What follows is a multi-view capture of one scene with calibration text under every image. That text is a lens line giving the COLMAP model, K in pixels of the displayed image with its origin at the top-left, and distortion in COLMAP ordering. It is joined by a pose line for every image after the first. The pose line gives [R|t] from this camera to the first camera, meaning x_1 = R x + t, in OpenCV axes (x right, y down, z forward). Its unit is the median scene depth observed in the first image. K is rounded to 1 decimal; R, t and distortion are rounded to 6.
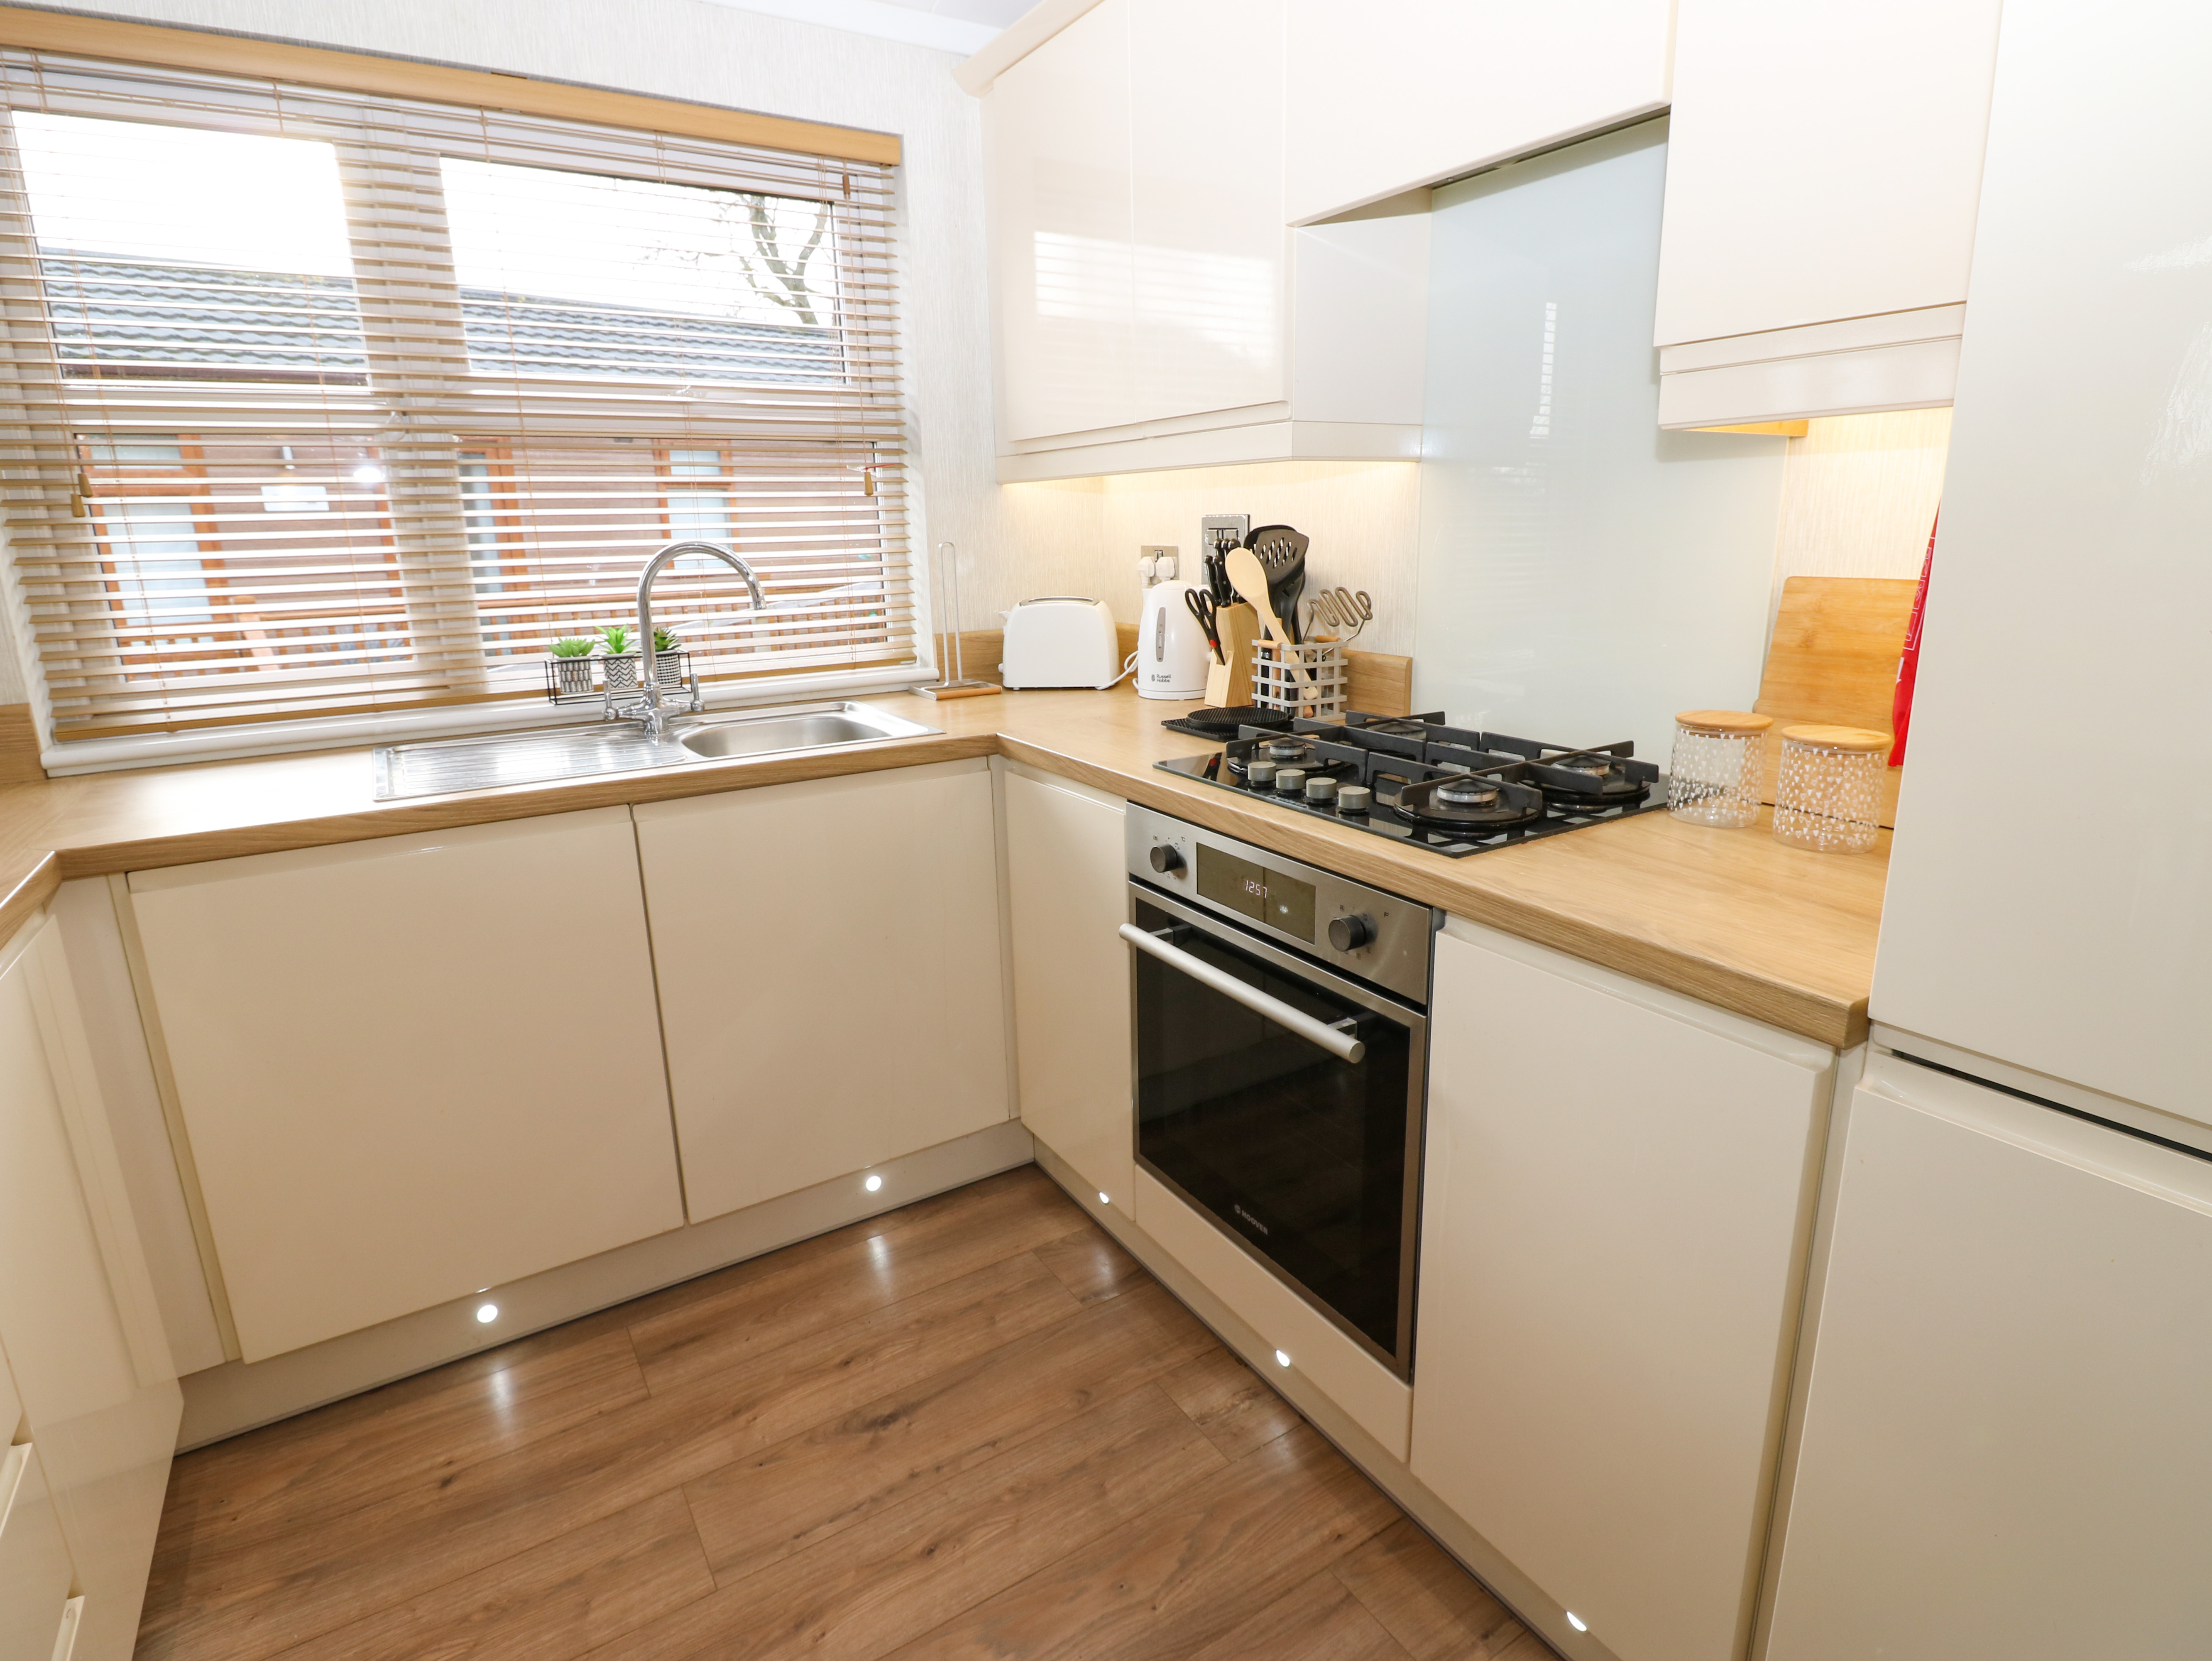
lens RADIAL K [[1155.0, 0, 1127.7], [0, 1155.0, 805.9], [0, 0, 1]] dist [0.005271, -0.015420]
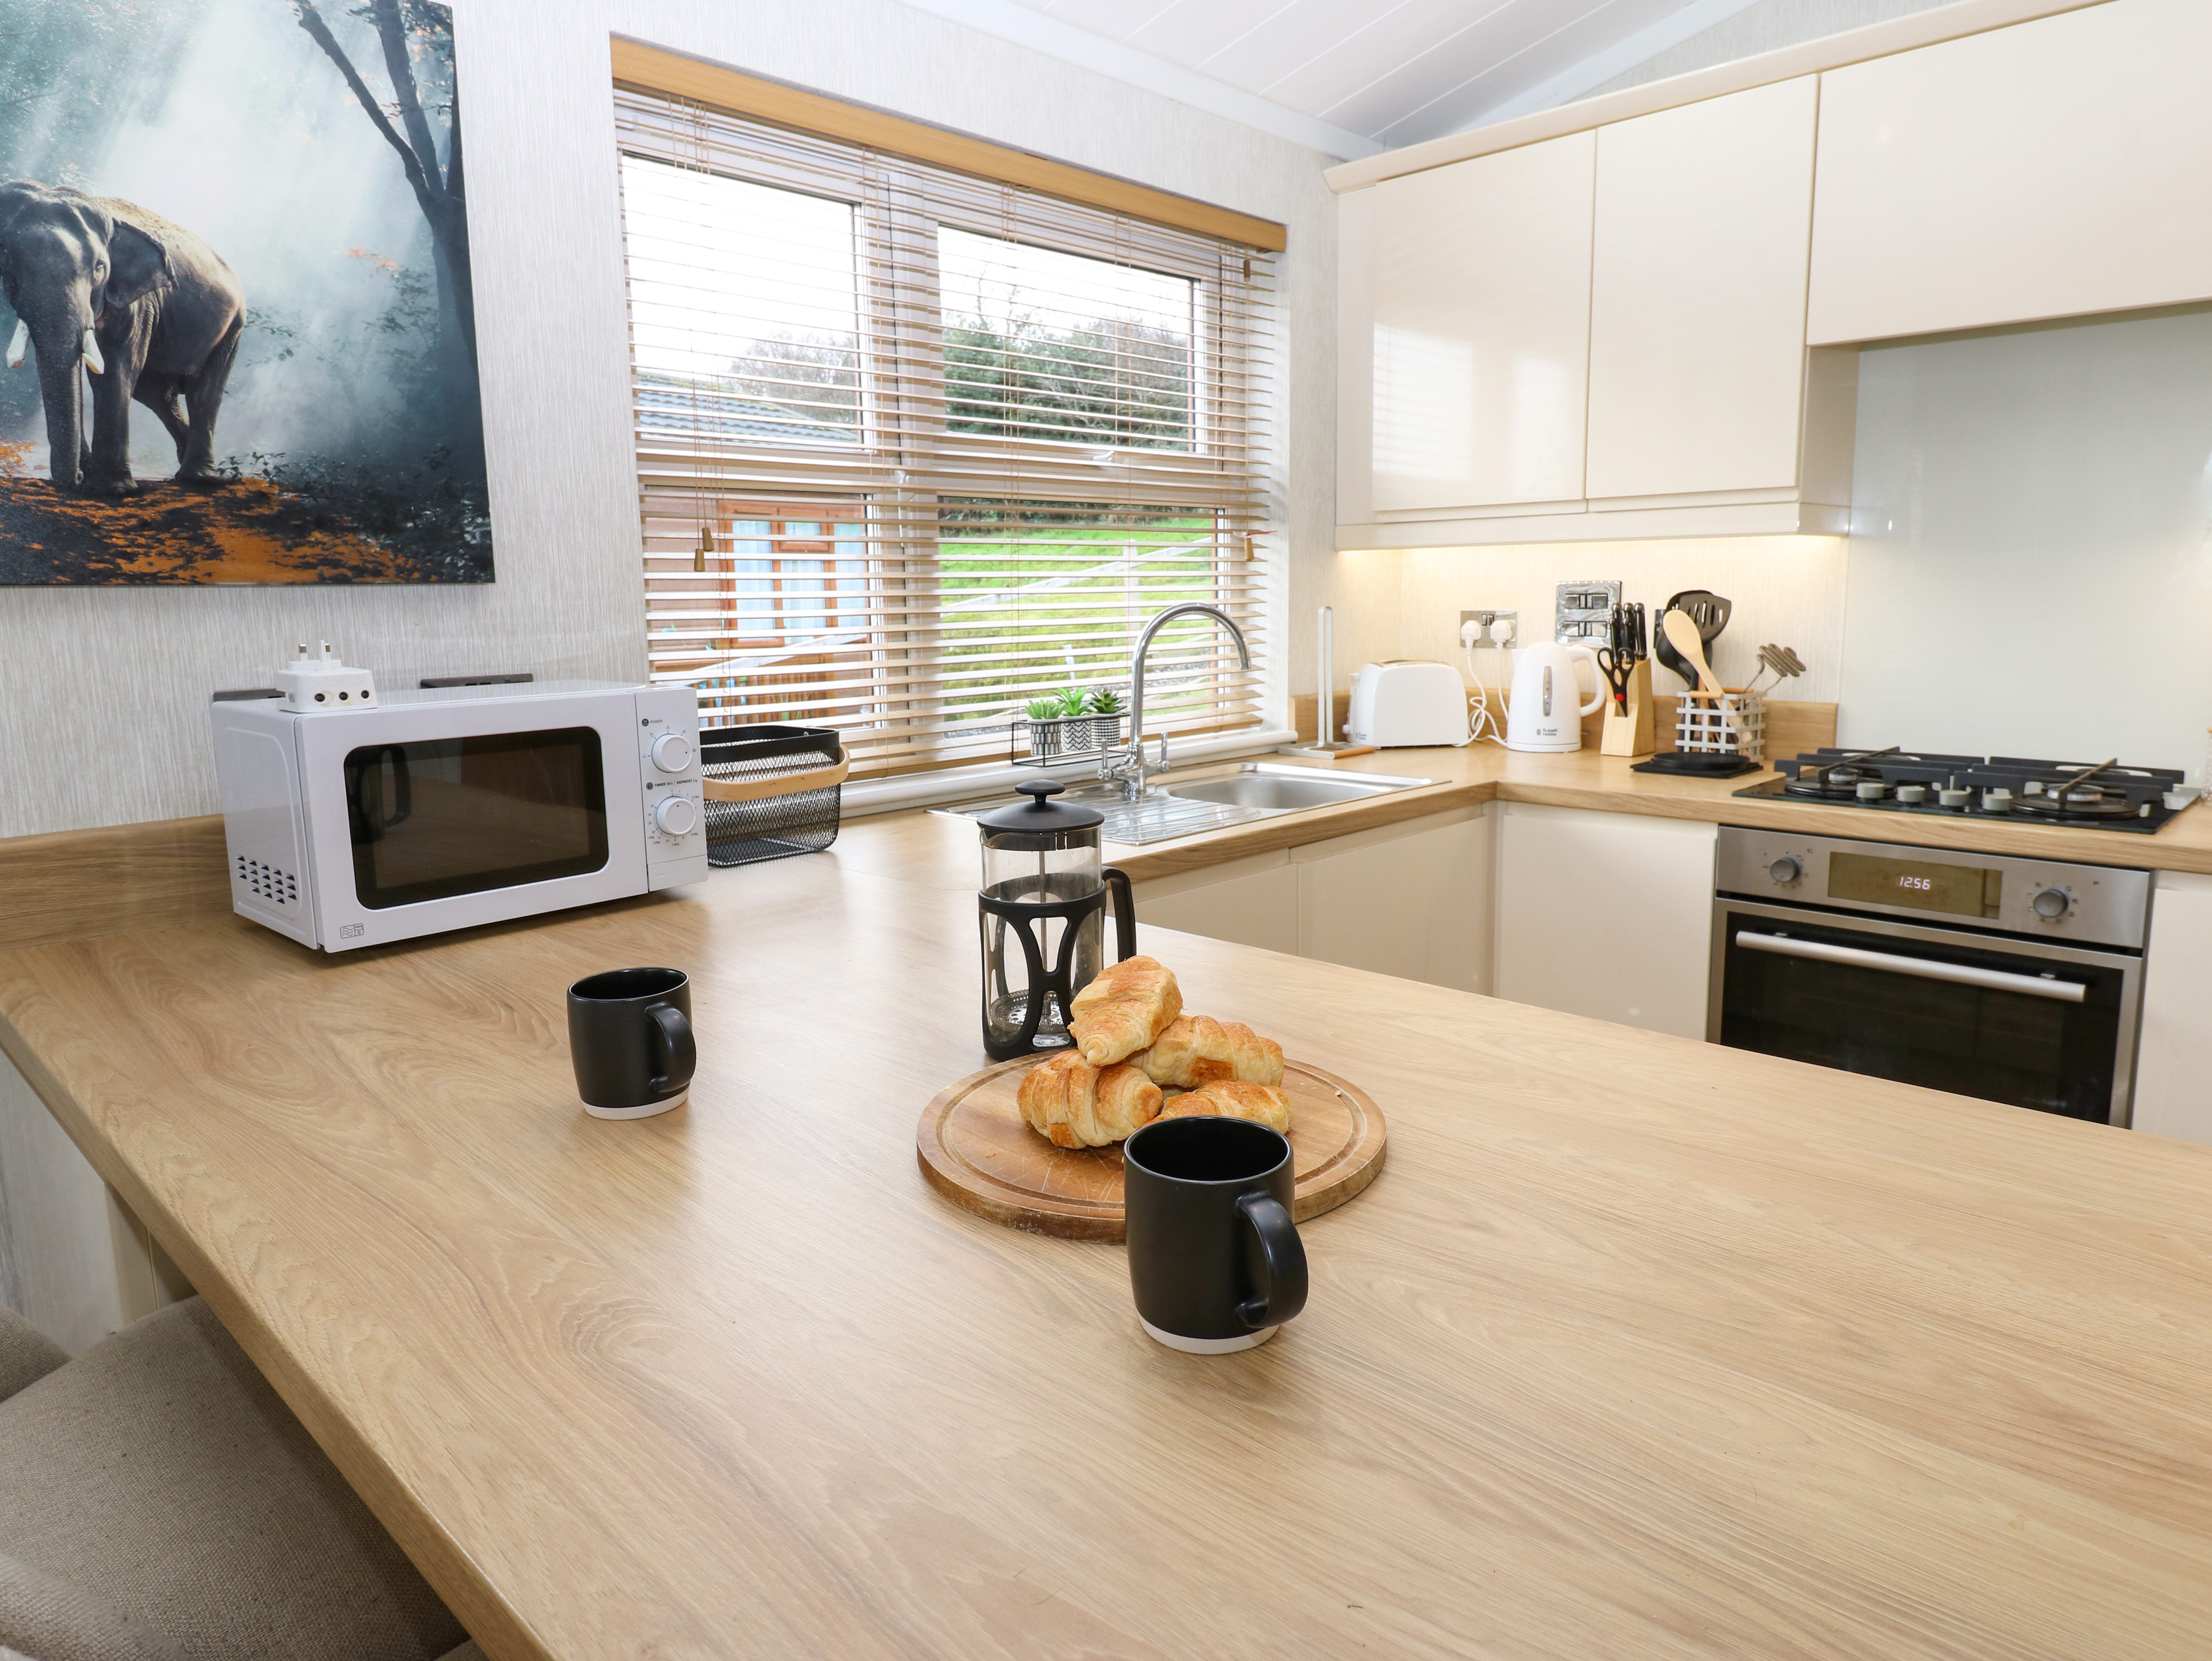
lens RADIAL K [[1398.1, 0, 1136.5], [0, 1398.1, 799.2], [0, 0, 1]] dist [0.009148, -0.013621]
pose [[0.971547, -0.030563, 0.234865, -0.729673], [0.053108, 0.994500, -0.090273, 0.052926], [-0.230814, 0.100178, 0.967827, -0.169285]]
